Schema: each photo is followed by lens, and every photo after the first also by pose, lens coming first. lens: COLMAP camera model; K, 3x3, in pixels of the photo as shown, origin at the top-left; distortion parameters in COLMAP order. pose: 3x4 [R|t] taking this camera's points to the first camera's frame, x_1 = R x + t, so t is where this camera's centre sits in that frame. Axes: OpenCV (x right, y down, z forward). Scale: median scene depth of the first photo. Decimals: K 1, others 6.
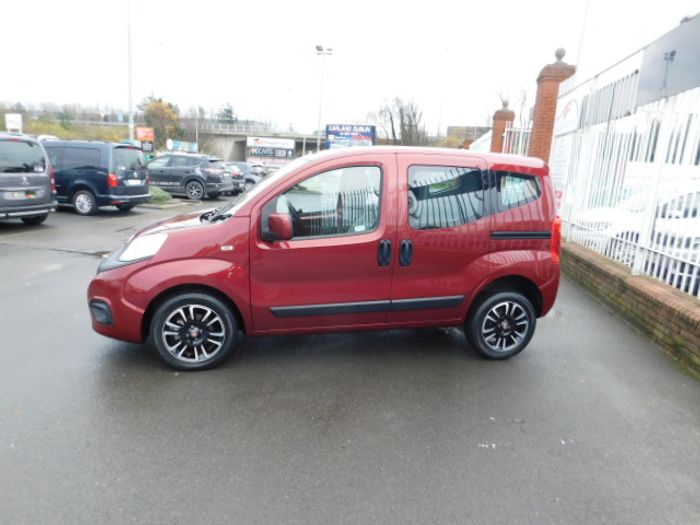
lens RADIAL K [[457.9, 0, 350.0], [0, 457.9, 262.5], [0, 0, 1]] dist [-0.072238, 0.062740]
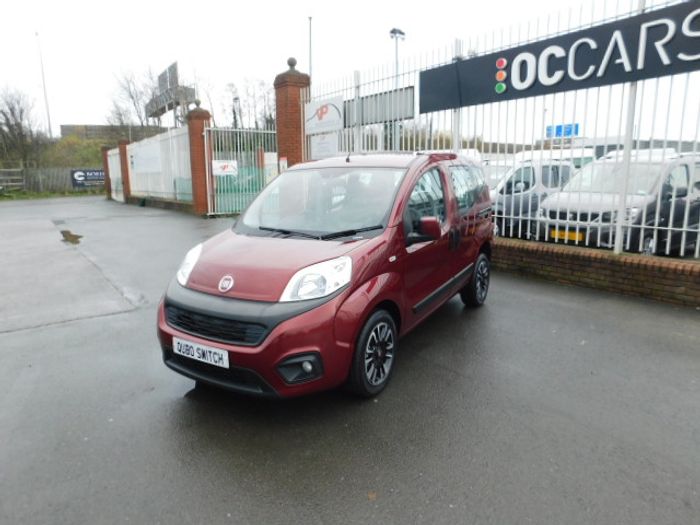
lens RADIAL K [[457.9, 0, 350.0], [0, 457.9, 262.5], [0, 0, 1]] dist [-0.072238, 0.062740]
pose [[0.702274, -0.208339, 0.680740, -0.354369], [0.203620, 0.975055, 0.088352, -0.045579], [-0.682166, 0.076565, 0.727178, 0.113583]]
